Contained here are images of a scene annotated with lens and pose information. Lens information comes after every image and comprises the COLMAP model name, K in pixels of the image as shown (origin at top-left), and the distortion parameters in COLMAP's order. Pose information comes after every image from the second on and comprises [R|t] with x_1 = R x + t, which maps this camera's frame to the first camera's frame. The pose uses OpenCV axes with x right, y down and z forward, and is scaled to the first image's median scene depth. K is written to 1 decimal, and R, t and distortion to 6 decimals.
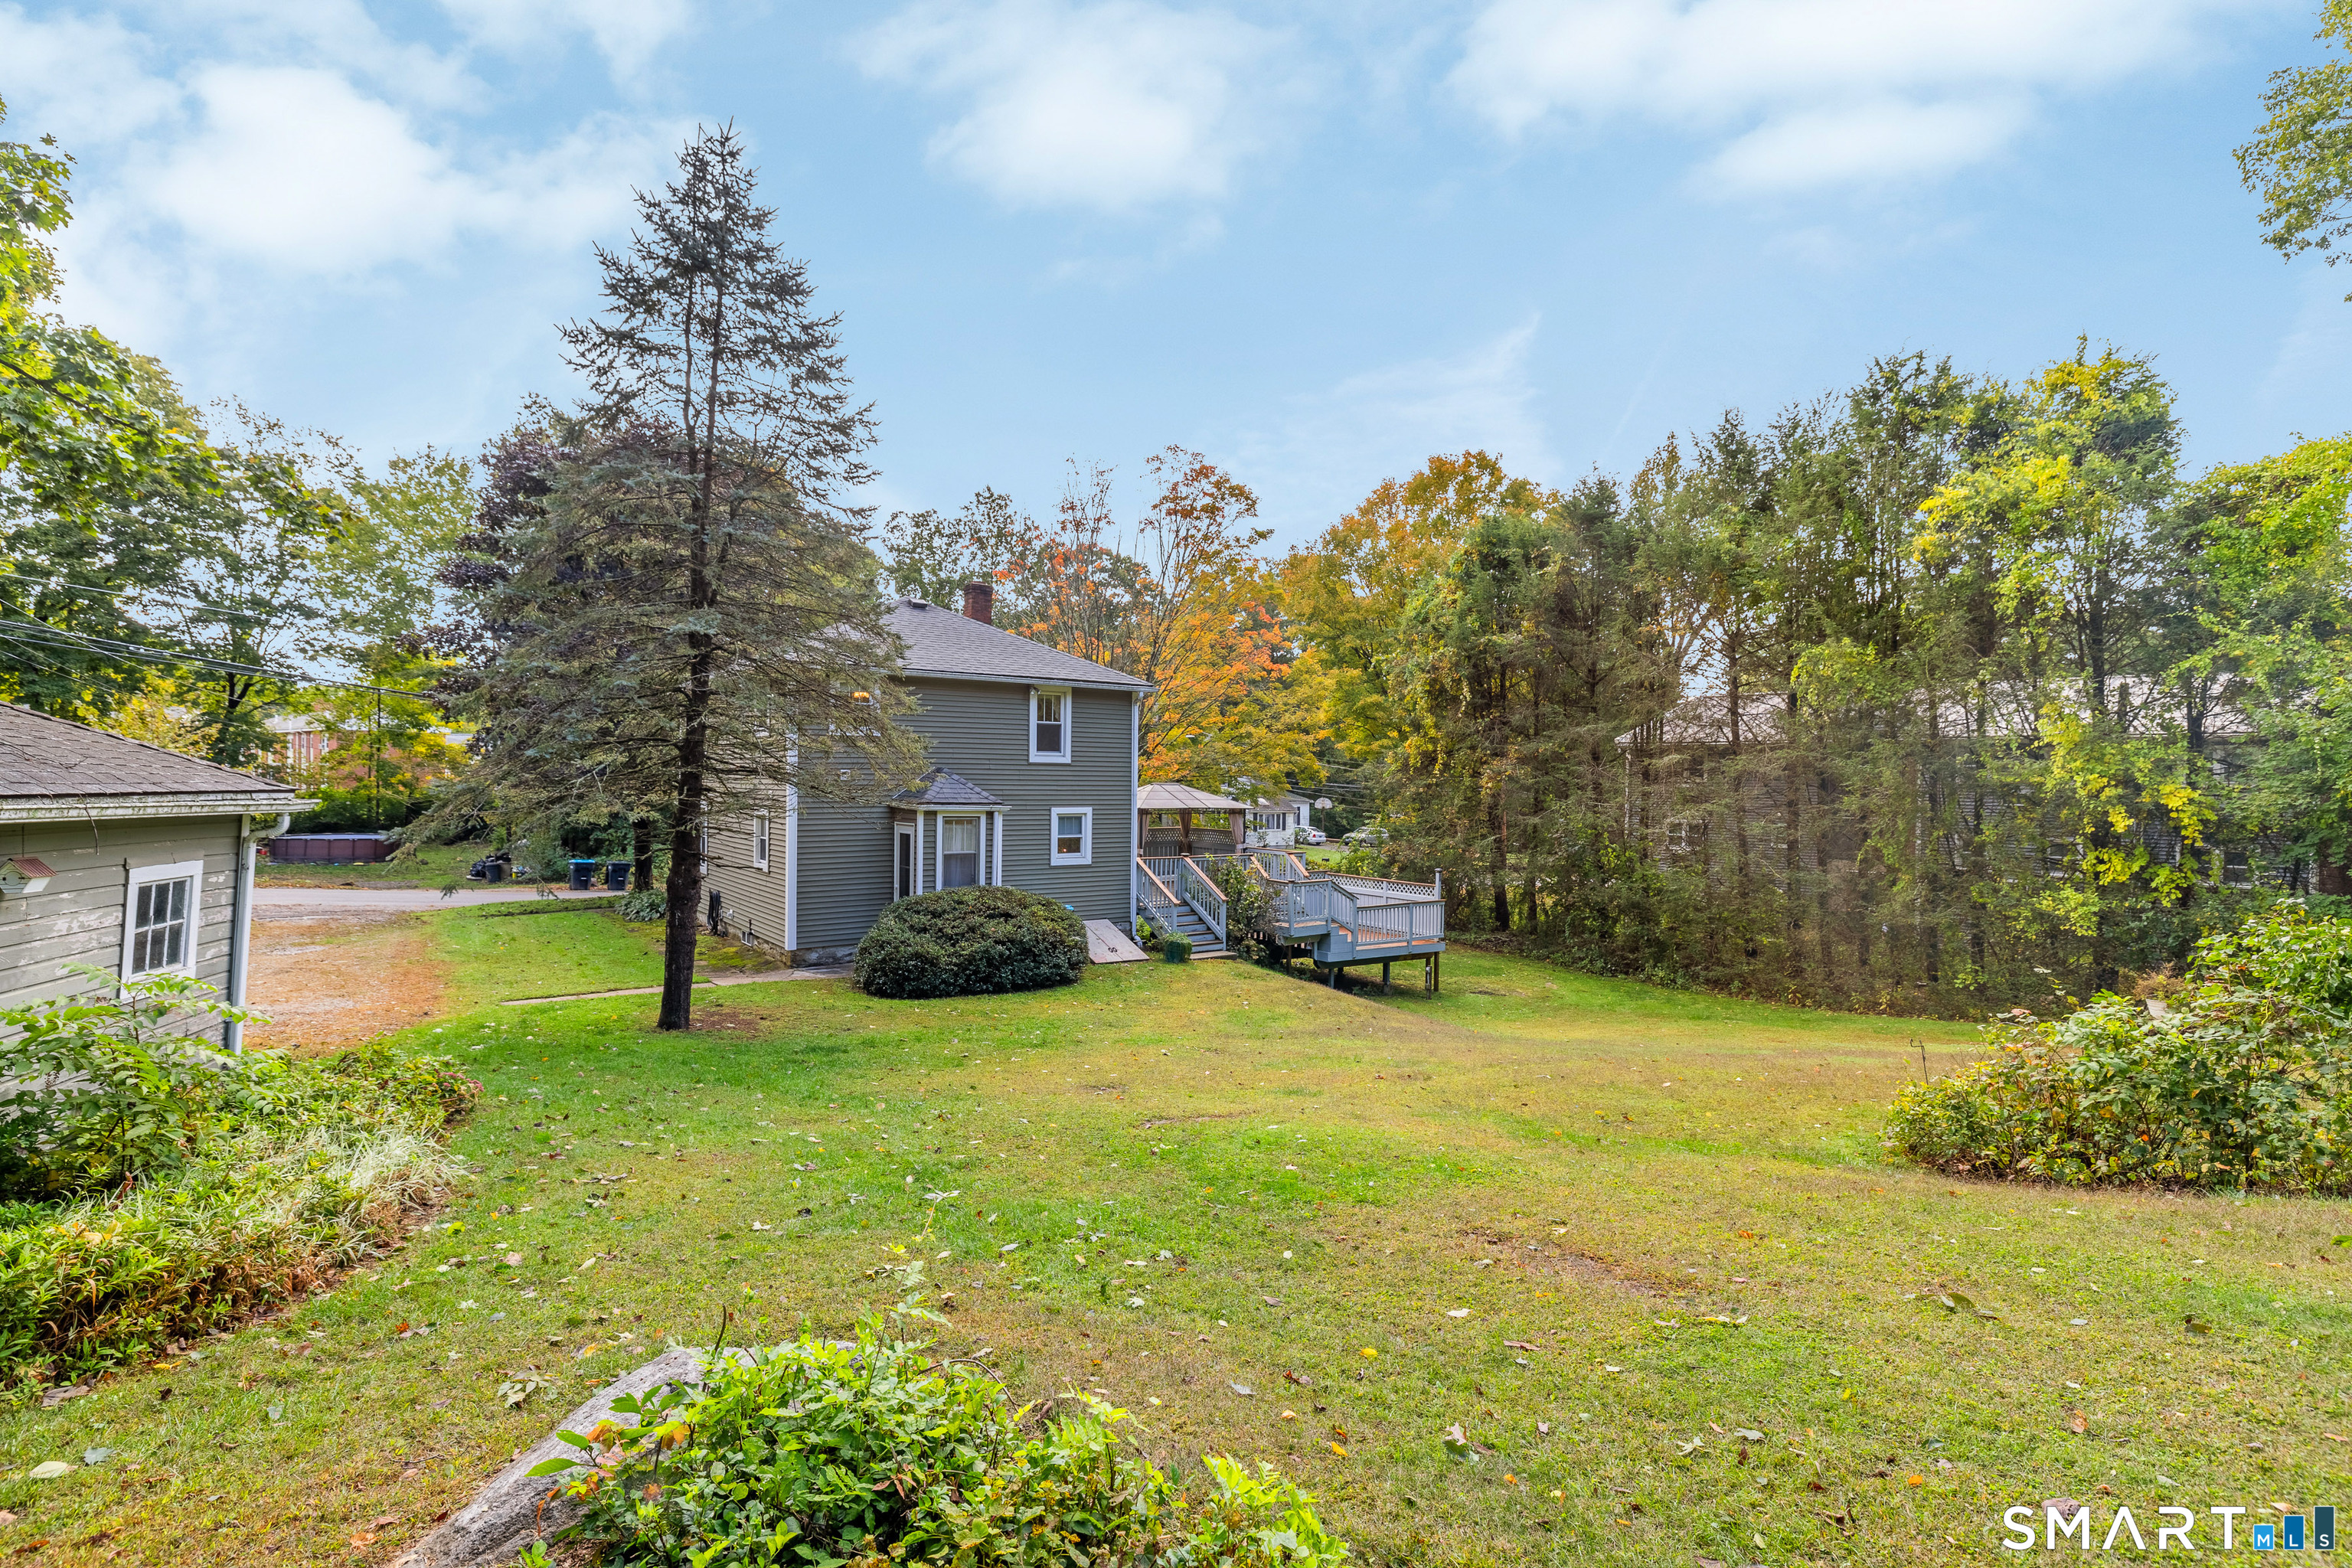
lens RADIAL K [[1160.1, 0, 1175.0], [0, 1160.1, 778.7], [0, 0, 1]] dist [-0.001658, -0.000028]
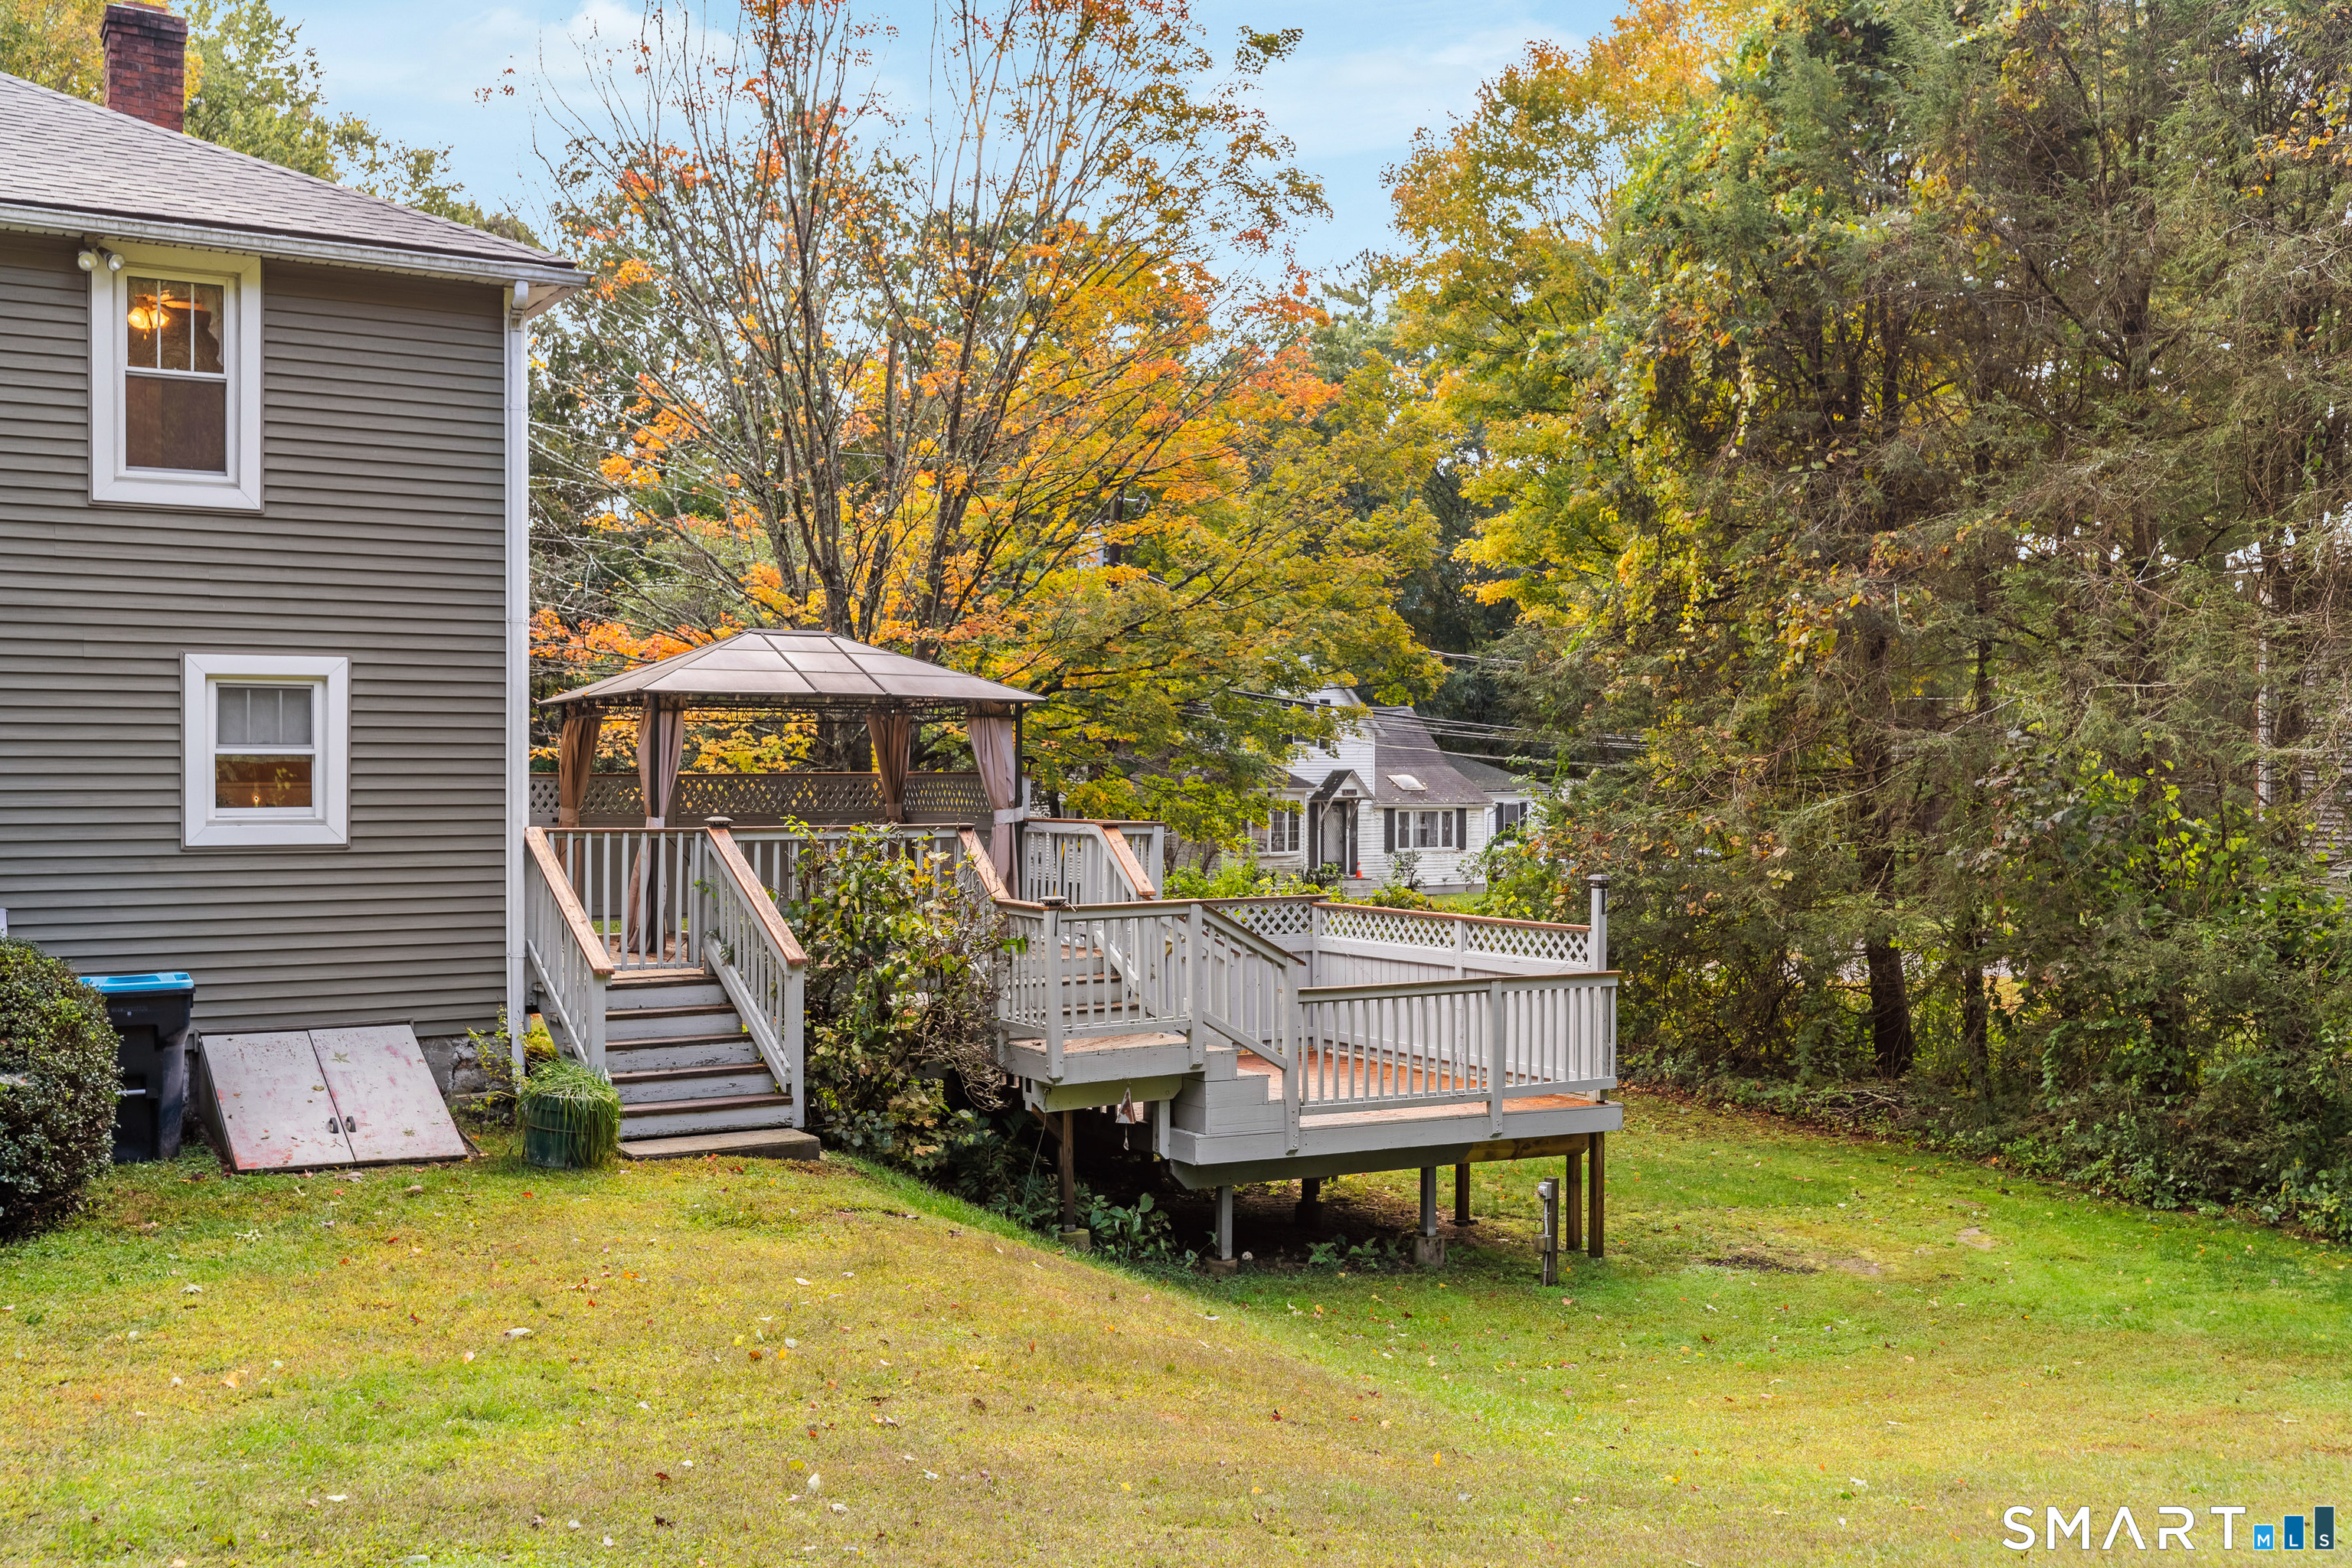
lens RADIAL K [[2364.8, 0, 1176.1], [0, 2364.8, 786.8], [0, 0, 1]] dist [0.020281, 0.000000]
pose [[0.996403, -0.011848, -0.083904, 0.166105], [0.012058, 0.999925, 0.001991, 0.050725], [0.083874, -0.002996, 0.996472, 0.336570]]
